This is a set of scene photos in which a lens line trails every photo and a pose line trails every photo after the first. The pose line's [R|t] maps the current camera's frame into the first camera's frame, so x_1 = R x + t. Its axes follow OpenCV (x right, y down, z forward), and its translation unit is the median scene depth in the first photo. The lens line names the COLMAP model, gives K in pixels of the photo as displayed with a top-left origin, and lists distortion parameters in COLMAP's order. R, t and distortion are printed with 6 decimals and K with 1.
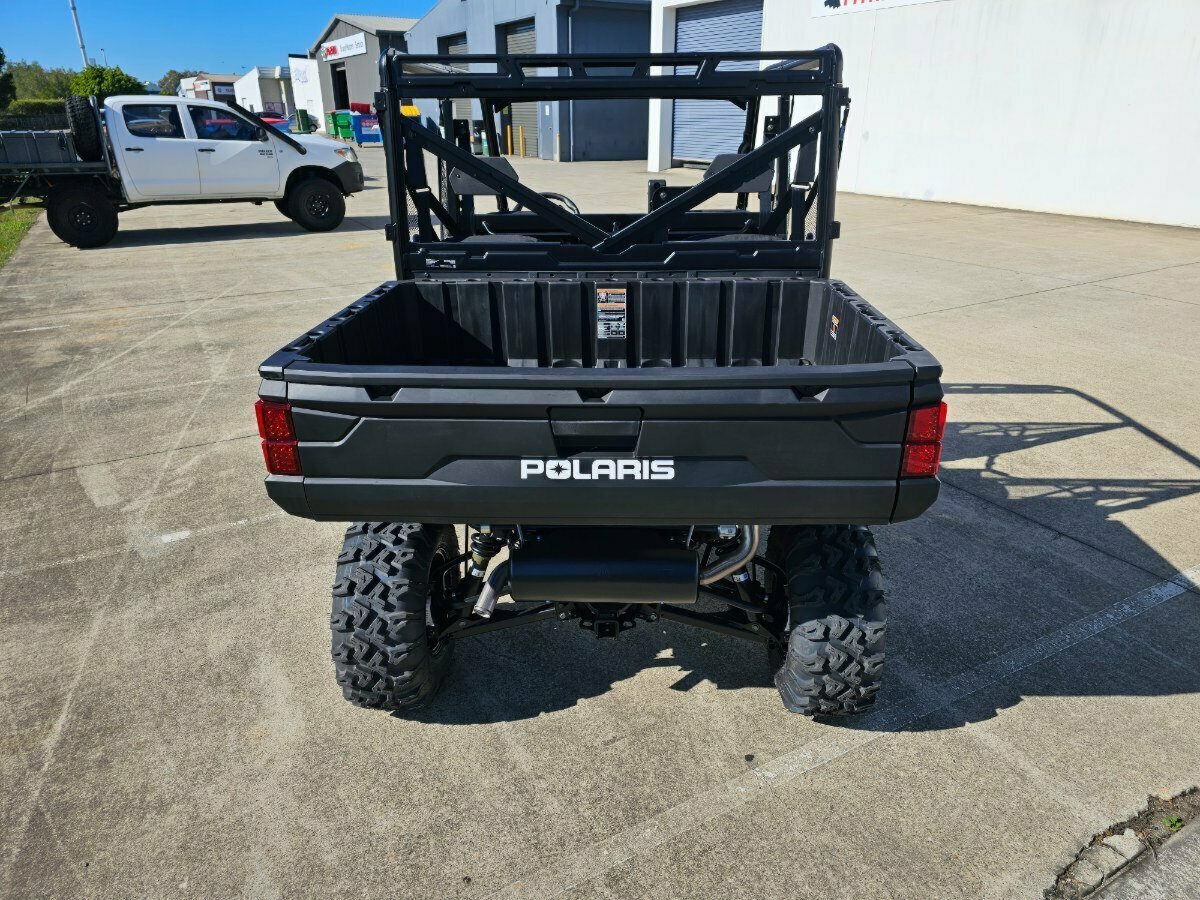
lens RADIAL K [[797.8, 0, 611.1], [0, 797.8, 454.2], [0, 0, 1]] dist [0.063973, -0.051417]
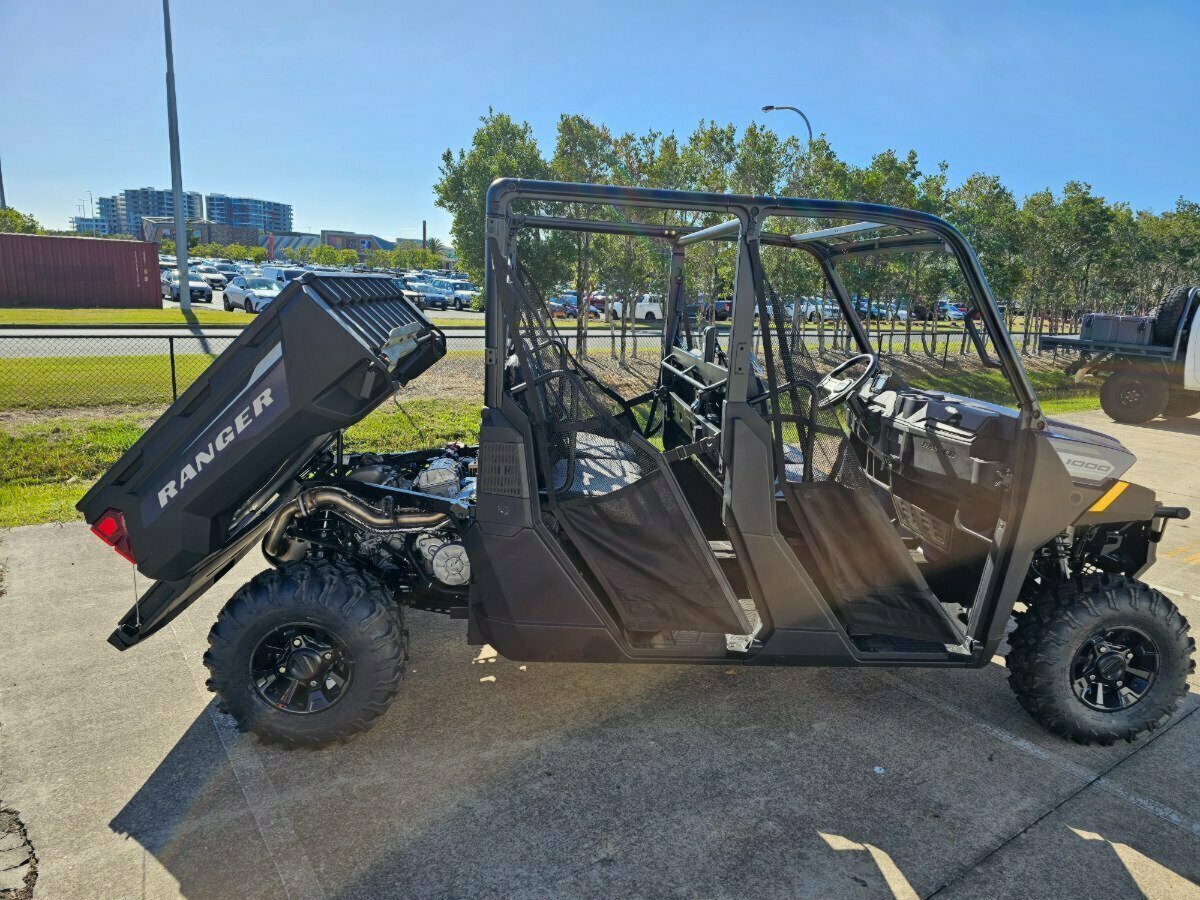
lens RADIAL K [[797.8, 0, 611.1], [0, 797.8, 454.2], [0, 0, 1]] dist [0.063973, -0.051417]
pose [[0.114453, 0.218088, -0.969195, 0.761360], [-0.434540, 0.888314, 0.148573, -0.229957], [0.893351, 0.404150, 0.196438, 0.597117]]
